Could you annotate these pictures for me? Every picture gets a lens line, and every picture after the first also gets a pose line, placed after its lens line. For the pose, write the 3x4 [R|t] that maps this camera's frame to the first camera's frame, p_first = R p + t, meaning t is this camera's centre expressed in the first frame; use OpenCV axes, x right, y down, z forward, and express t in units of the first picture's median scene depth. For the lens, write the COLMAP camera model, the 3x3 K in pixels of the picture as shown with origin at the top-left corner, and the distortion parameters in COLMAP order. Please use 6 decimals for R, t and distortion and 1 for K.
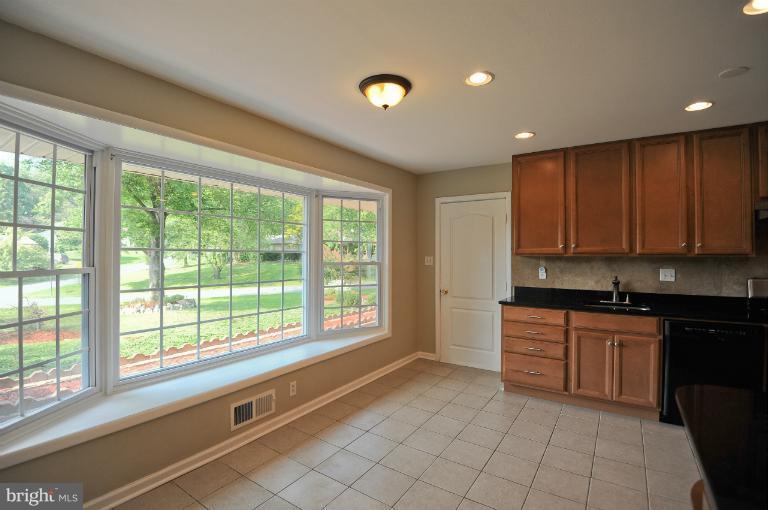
lens RADIAL K [[348.6, 0, 377.6], [0, 348.6, 254.1], [0, 0, 1]] dist [-0.049082, -0.000681]
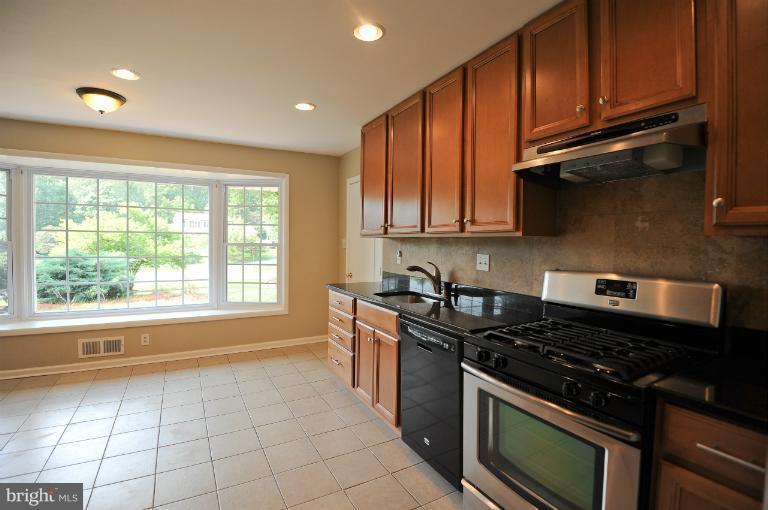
lens RADIAL K [[356.6, 0, 384.0], [0, 356.6, 255.0], [0, 0, 1]] dist [-0.042887, -0.000724]
pose [[0.903647, 0.023424, -0.427637, 0.972966], [-0.007319, 0.999202, 0.039267, 0.016574], [0.428216, -0.032354, 0.903097, 0.195594]]
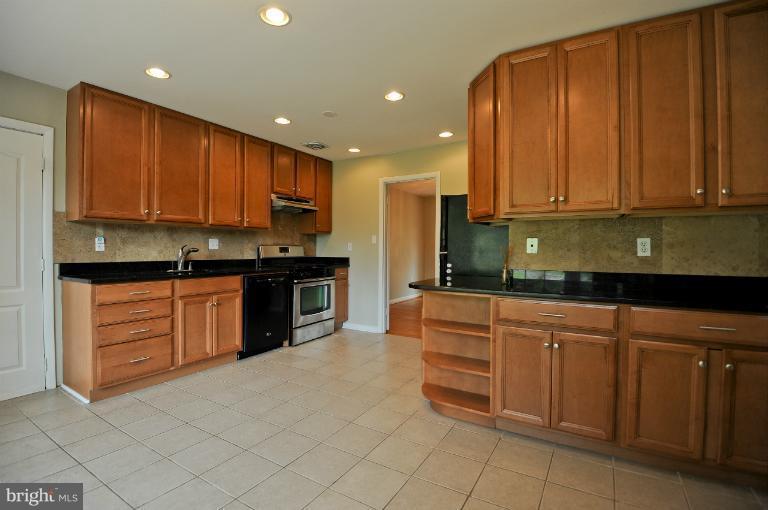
lens RADIAL K [[364.3, 0, 371.7], [0, 364.3, 253.0], [0, 0, 1]] dist [-0.025627, -0.000805]
pose [[-0.034408, -0.015366, 0.999290, -0.436365], [-0.009063, 0.999845, 0.015062, 0.067852], [-0.999367, -0.008538, -0.034542, 0.468401]]
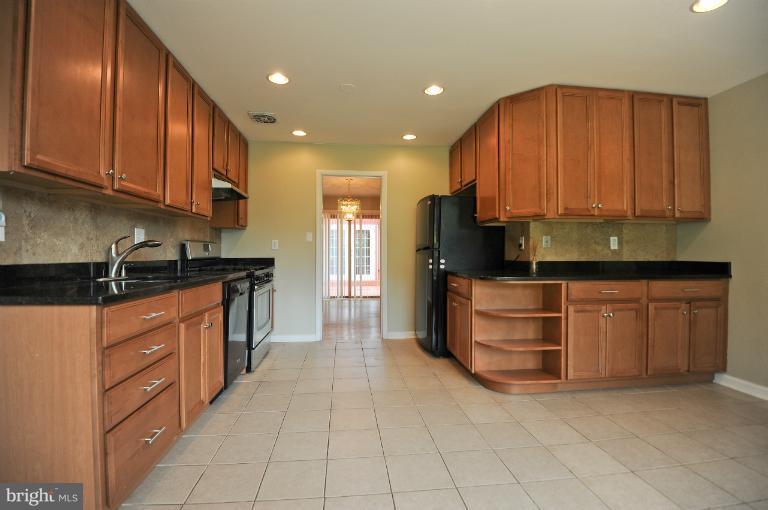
lens RADIAL K [[364.3, 0, 371.7], [0, 364.3, 253.0], [0, 0, 1]] dist [-0.025627, -0.000805]
pose [[-0.643918, -0.001746, 0.765092, -0.106896], [-0.005701, 0.999981, -0.002517, 0.096784], [-0.765073, -0.005983, -0.643916, 1.093637]]
